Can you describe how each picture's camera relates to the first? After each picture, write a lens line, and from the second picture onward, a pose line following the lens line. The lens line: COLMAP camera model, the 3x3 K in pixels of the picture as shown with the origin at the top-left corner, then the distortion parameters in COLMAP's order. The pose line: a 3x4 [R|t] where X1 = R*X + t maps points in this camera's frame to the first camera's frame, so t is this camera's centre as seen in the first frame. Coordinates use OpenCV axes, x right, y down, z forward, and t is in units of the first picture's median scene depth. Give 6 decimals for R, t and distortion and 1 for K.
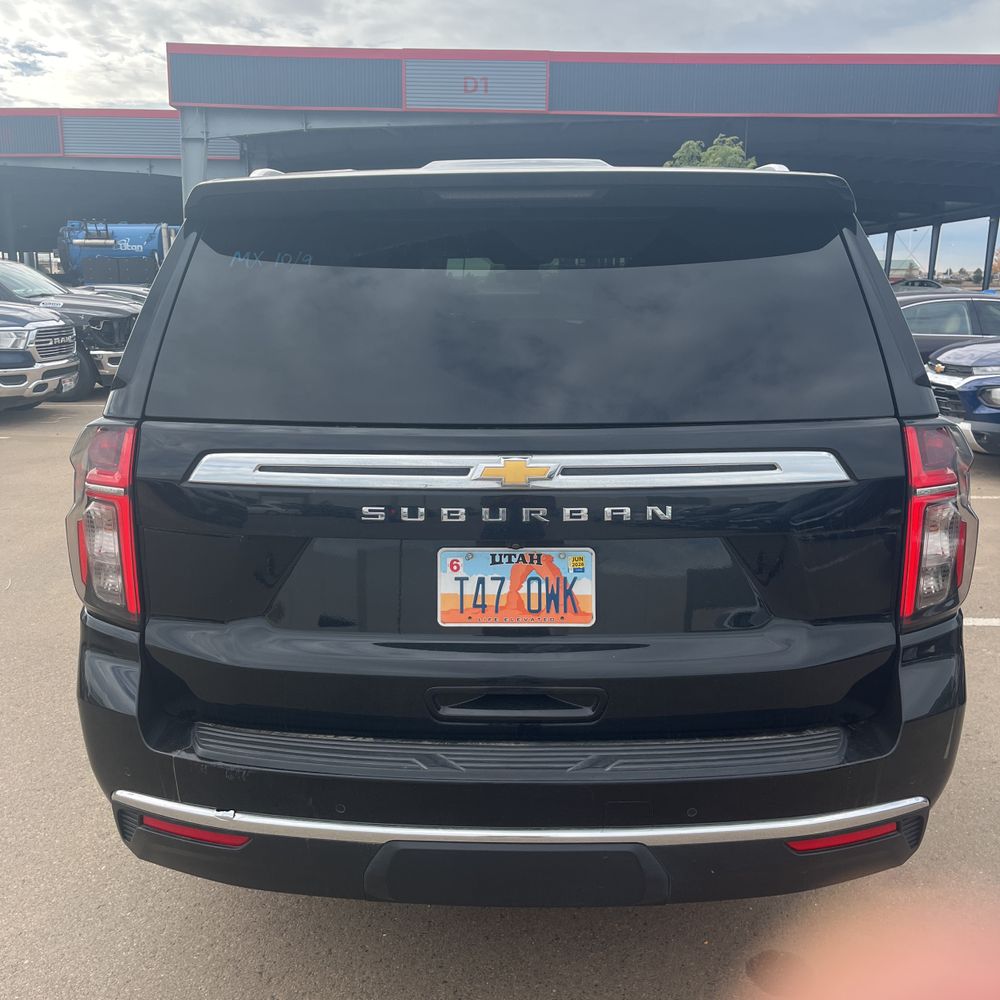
lens RADIAL K [[1012.0, 0, 498.5], [0, 1012.0, 498.6], [0, 0, 1]] dist [0.027678, -0.000248]
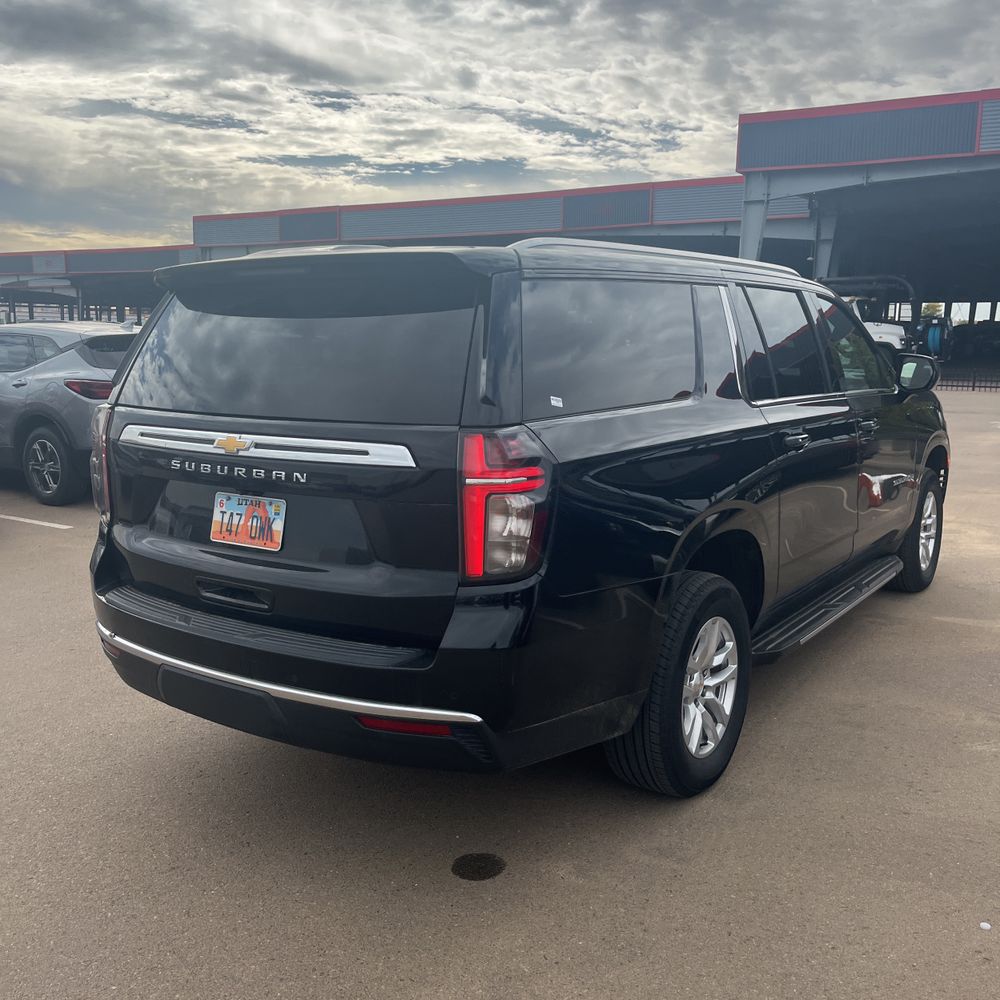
lens RADIAL K [[1041.9, 0, 496.9], [0, 1041.9, 502.2], [0, 0, 1]] dist [0.037477, -0.002013]
pose [[0.839278, 0.091581, -0.535934, 0.173072], [-0.121369, 0.992396, -0.020483, 0.006539], [0.529983, 0.082237, 0.844012, -0.022431]]
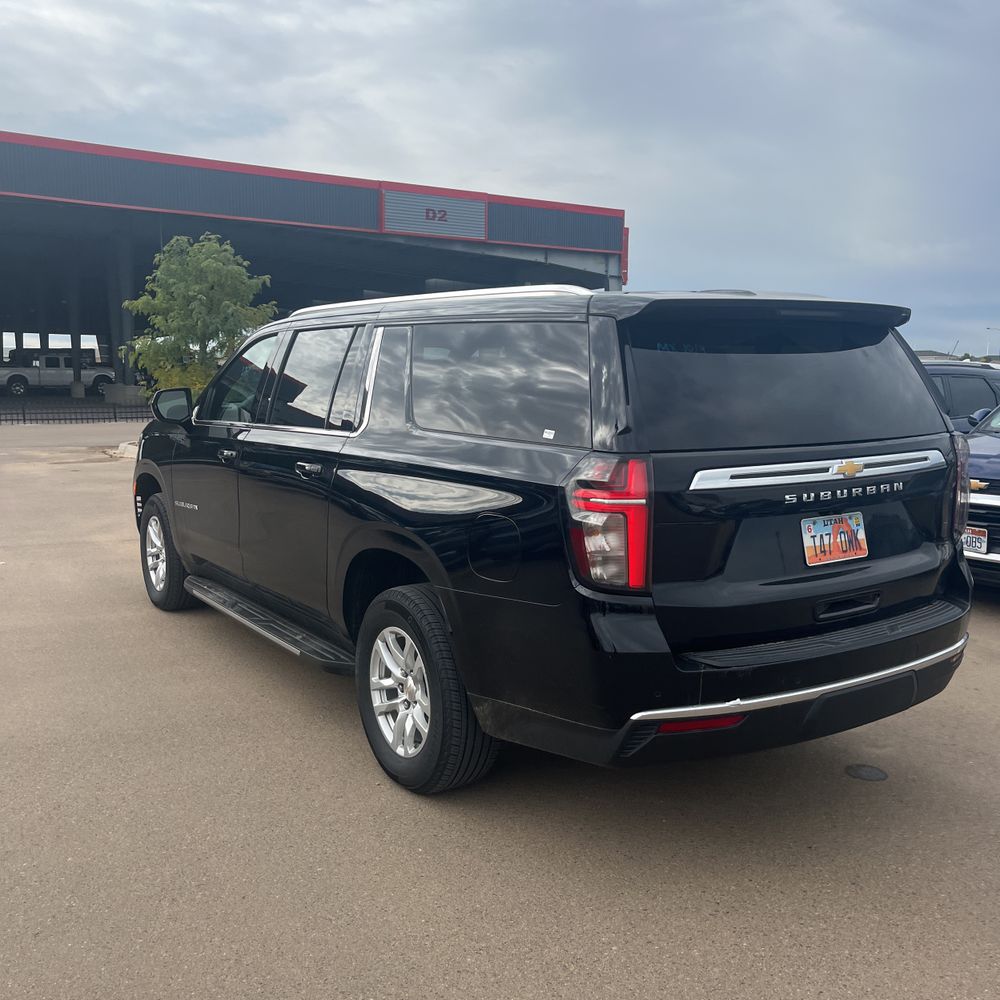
lens RADIAL K [[1012.0, 0, 498.5], [0, 1012.0, 498.6], [0, 0, 1]] dist [0.027678, -0.000248]
pose [[0.822586, -0.073584, 0.563859, -0.203763], [0.123529, 0.991036, -0.050880, 0.005526], [-0.555061, 0.111506, 0.824302, -0.015106]]
